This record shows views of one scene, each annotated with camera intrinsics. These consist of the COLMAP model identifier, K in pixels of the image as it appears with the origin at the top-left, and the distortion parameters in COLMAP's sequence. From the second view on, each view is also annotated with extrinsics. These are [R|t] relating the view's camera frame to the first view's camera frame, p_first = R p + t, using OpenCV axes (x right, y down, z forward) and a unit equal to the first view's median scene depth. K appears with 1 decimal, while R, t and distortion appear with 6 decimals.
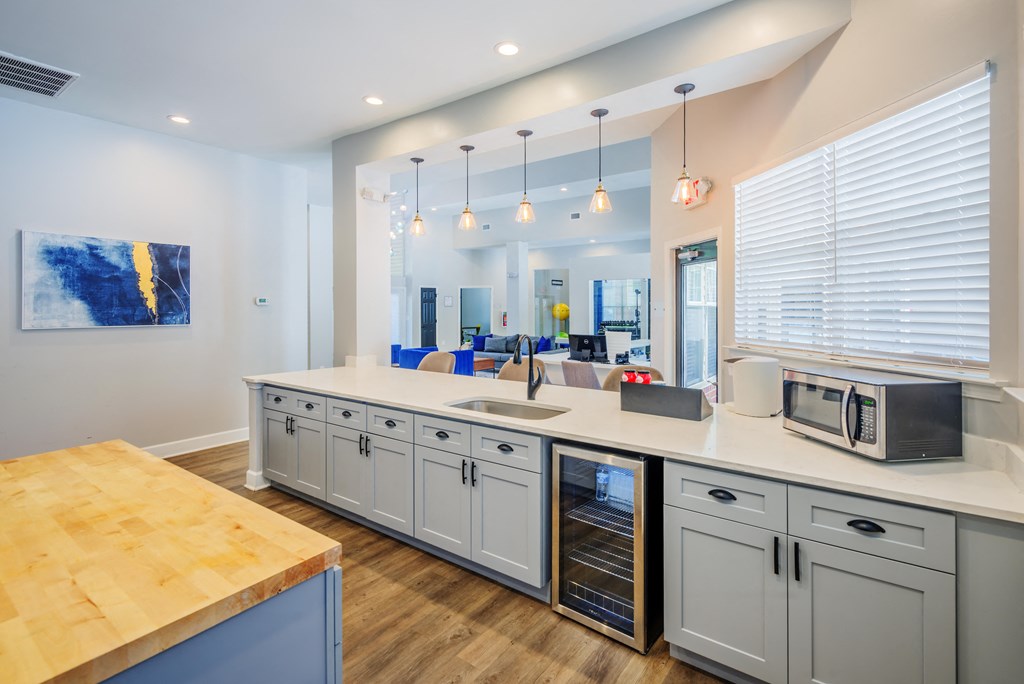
lens RADIAL K [[480.5, 0, 511.0], [0, 480.5, 308.7], [0, 0, 1]] dist [0.002225, -0.004234]
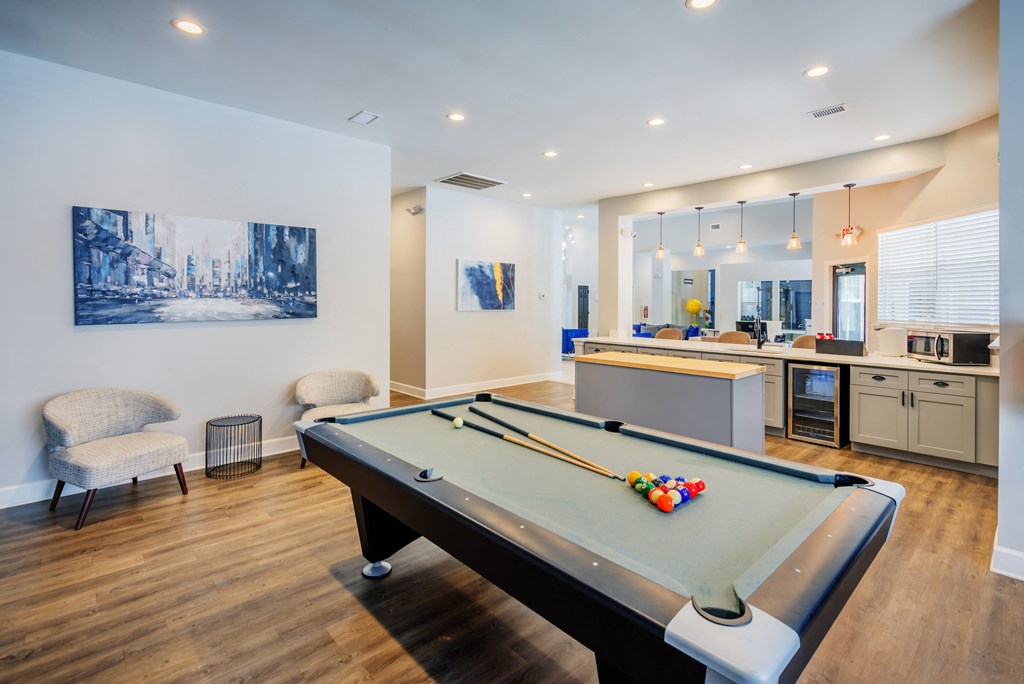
lens RADIAL K [[480.5, 0, 505.1], [0, 480.5, 302.1], [0, 0, 1]] dist [0.002225, -0.004234]
pose [[0.981894, 0.009869, -0.189173, -0.464314], [-0.010401, 0.999944, -0.001819, 0.010984], [0.189145, 0.003754, 0.981942, -0.845852]]
